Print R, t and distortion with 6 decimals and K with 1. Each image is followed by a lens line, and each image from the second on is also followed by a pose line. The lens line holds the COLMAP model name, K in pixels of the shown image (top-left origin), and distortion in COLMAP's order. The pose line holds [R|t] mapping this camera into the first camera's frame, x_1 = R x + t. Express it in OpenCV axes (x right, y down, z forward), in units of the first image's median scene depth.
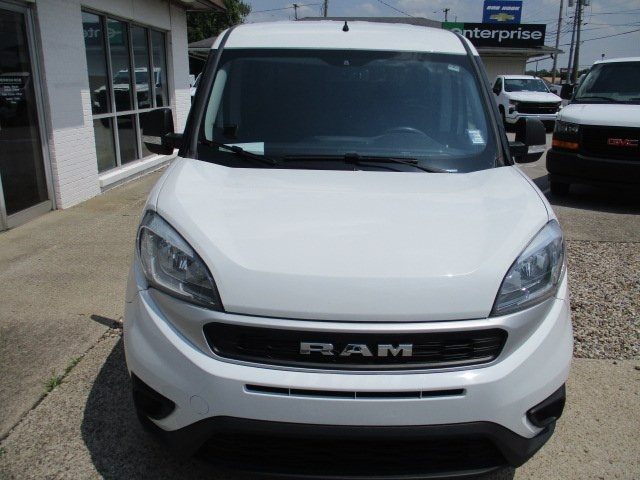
lens RADIAL K [[532.0, 0, 321.3], [0, 532.0, 236.3], [0, 0, 1]] dist [-0.030231, 0.004346]
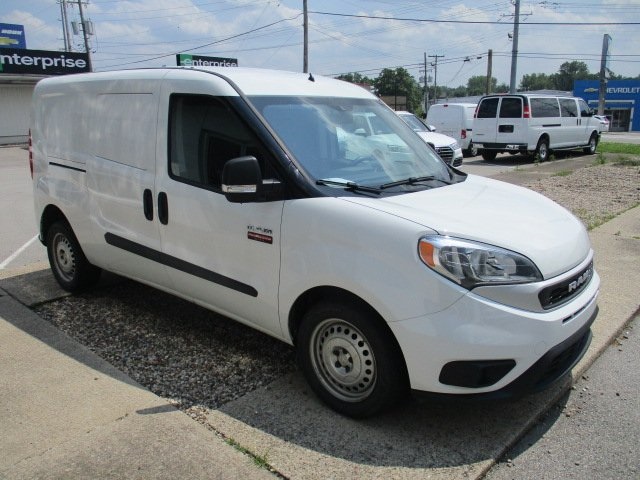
lens RADIAL K [[532.0, 0, 322.3], [0, 532.0, 242.2], [0, 0, 1]] dist [-0.030231, 0.004346]
pose [[0.650432, -0.202221, 0.732151, -0.097670], [0.226965, 0.971614, 0.066728, -0.012081], [-0.724862, 0.122771, 0.677866, 0.024094]]
